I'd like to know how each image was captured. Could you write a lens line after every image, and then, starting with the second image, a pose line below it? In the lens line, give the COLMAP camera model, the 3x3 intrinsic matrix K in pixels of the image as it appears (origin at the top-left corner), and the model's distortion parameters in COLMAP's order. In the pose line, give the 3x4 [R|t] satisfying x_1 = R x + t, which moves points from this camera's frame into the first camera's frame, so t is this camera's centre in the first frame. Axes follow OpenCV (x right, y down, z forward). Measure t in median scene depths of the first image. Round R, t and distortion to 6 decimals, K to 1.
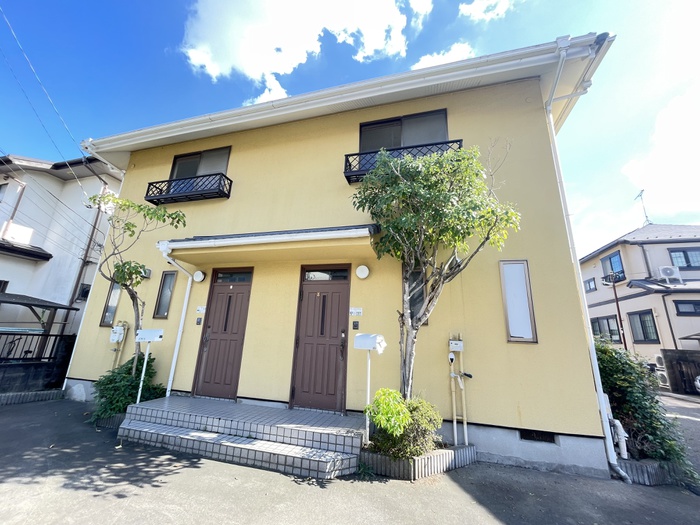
lens RADIAL K [[282.8, 0, 348.3], [0, 282.8, 261.3], [0, 0, 1]] dist [-0.003421, -0.000044]
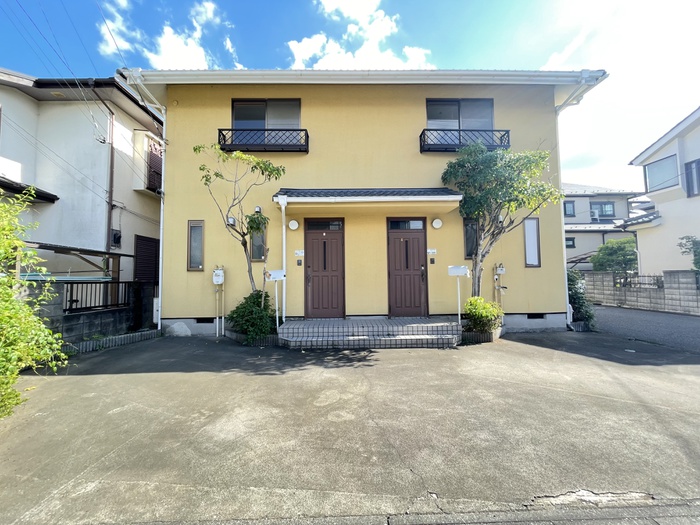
lens RADIAL K [[282.8, 0, 350.4], [0, 282.8, 261.2], [0, 0, 1]] dist [-0.003421, -0.000044]
pose [[0.955793, -0.035955, 0.291834, -0.801696], [-0.028827, 0.976256, 0.214691, -0.070869], [-0.292624, -0.213613, 0.932063, -0.226870]]
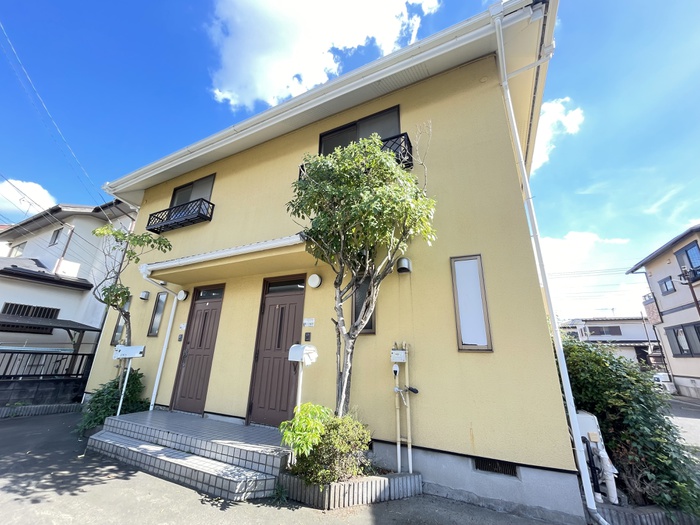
lens RADIAL K [[282.8, 0, 348.1], [0, 282.8, 261.1], [0, 0, 1]] dist [-0.003421, -0.000044]
pose [[0.981913, -0.073257, -0.174585, 0.348586], [0.062076, 0.995706, -0.068672, 0.045471], [0.178866, 0.056592, 0.982244, 0.069317]]
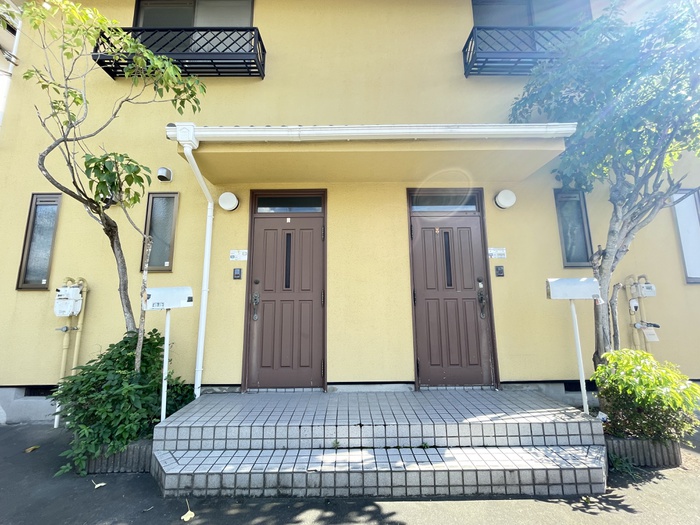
lens RADIAL K [[282.8, 0, 350.2], [0, 282.8, 262.0], [0, 0, 1]] dist [-0.003421, -0.000044]
pose [[0.960746, -0.007895, 0.277317, -0.551437], [-0.026832, 0.992264, 0.121208, 0.125482], [-0.276129, -0.123891, 0.953102, 0.415181]]
